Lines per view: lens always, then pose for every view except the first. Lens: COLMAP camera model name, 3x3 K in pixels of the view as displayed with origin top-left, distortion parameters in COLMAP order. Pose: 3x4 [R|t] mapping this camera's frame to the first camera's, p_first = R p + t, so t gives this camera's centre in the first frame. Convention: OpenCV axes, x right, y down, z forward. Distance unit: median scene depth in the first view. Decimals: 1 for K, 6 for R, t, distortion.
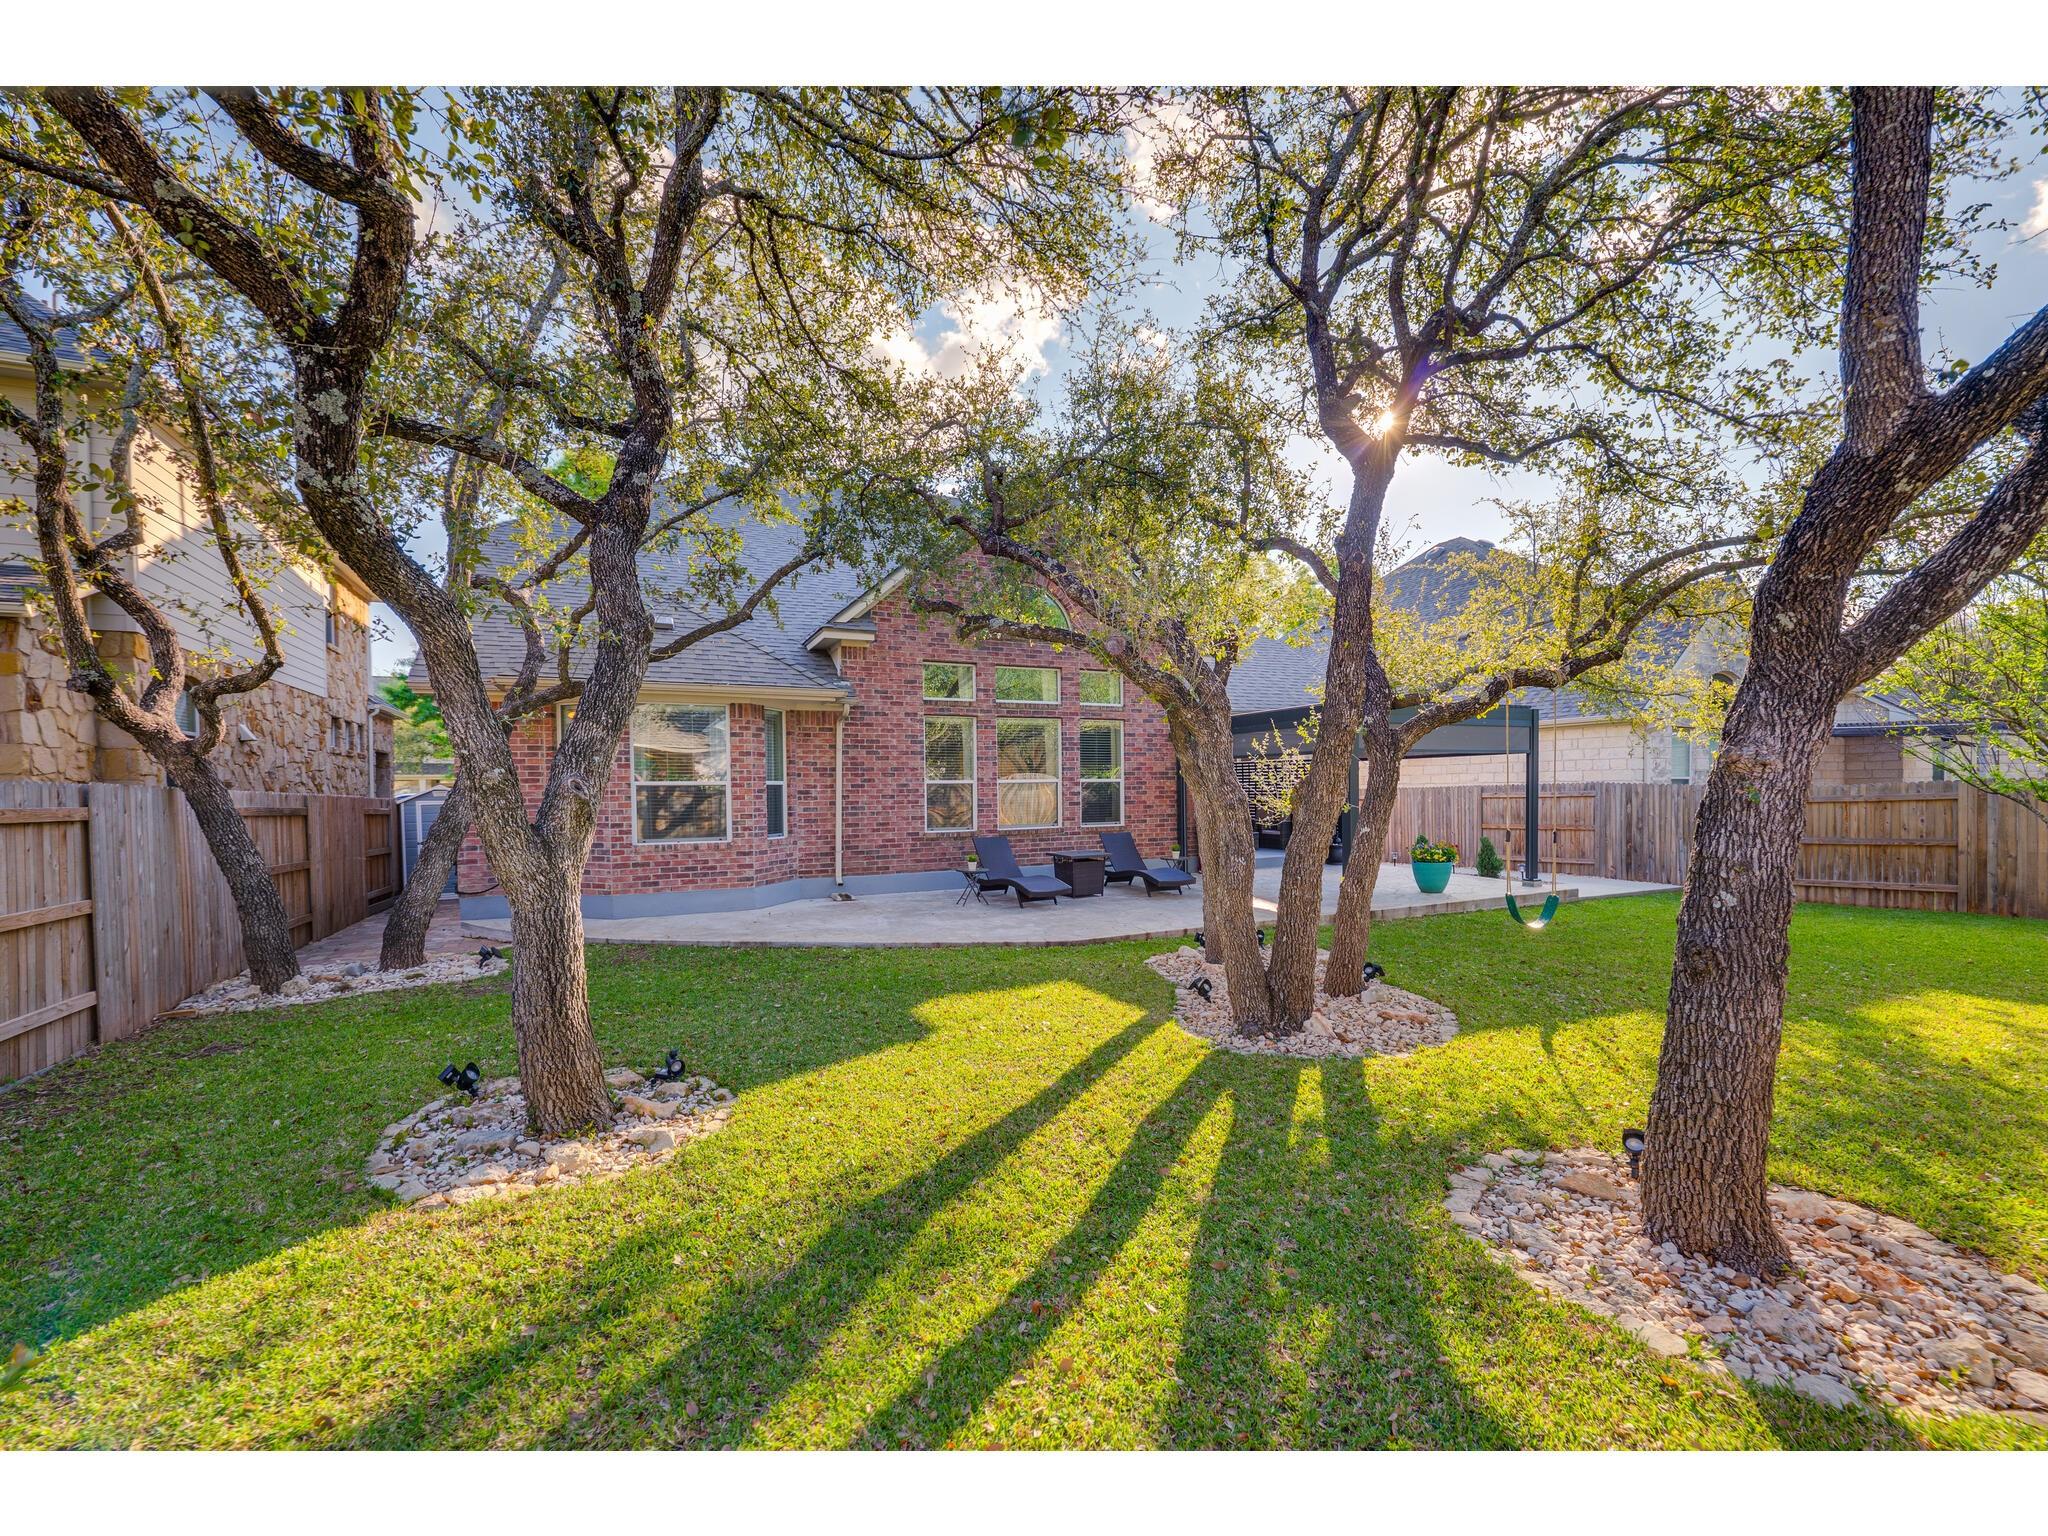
lens RADIAL K [[825.9, 0, 1021.9], [0, 825.9, 771.5], [0, 0, 1]] dist [-0.014608, -0.000141]
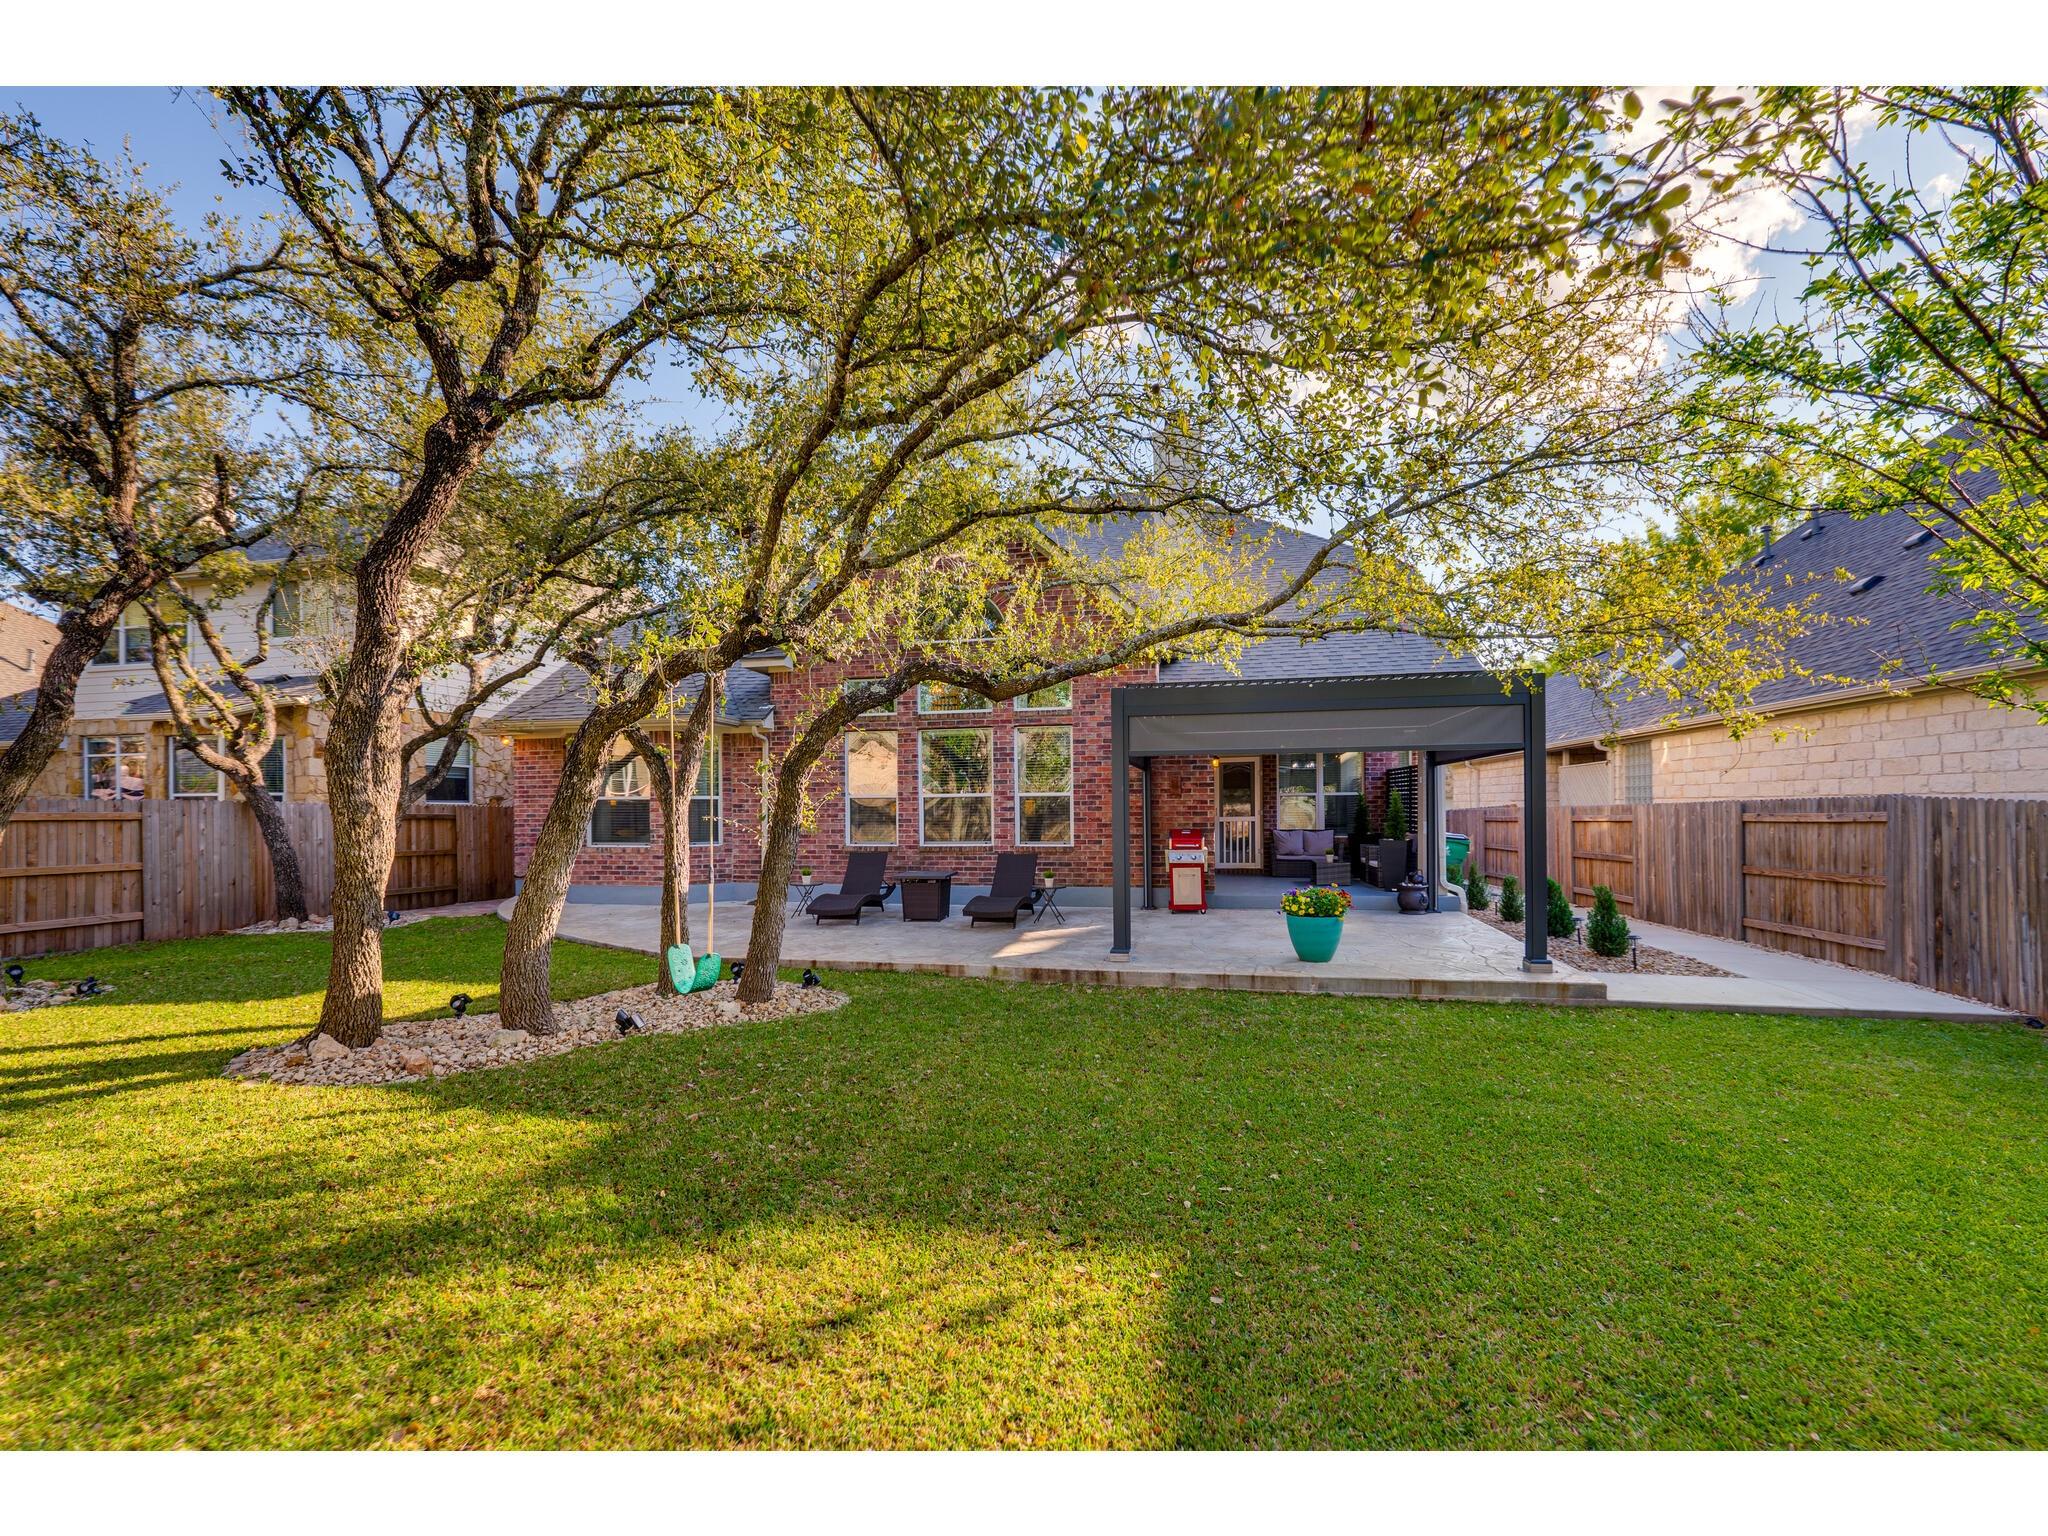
lens RADIAL K [[825.9, 0, 1022.8], [0, 825.9, 777.3], [0, 0, 1]] dist [-0.014608, -0.000141]
pose [[0.806409, -0.014255, -0.591187, 0.813054], [0.009542, 0.999893, -0.011093, 0.002569], [0.591281, 0.003305, 0.806458, 0.357247]]
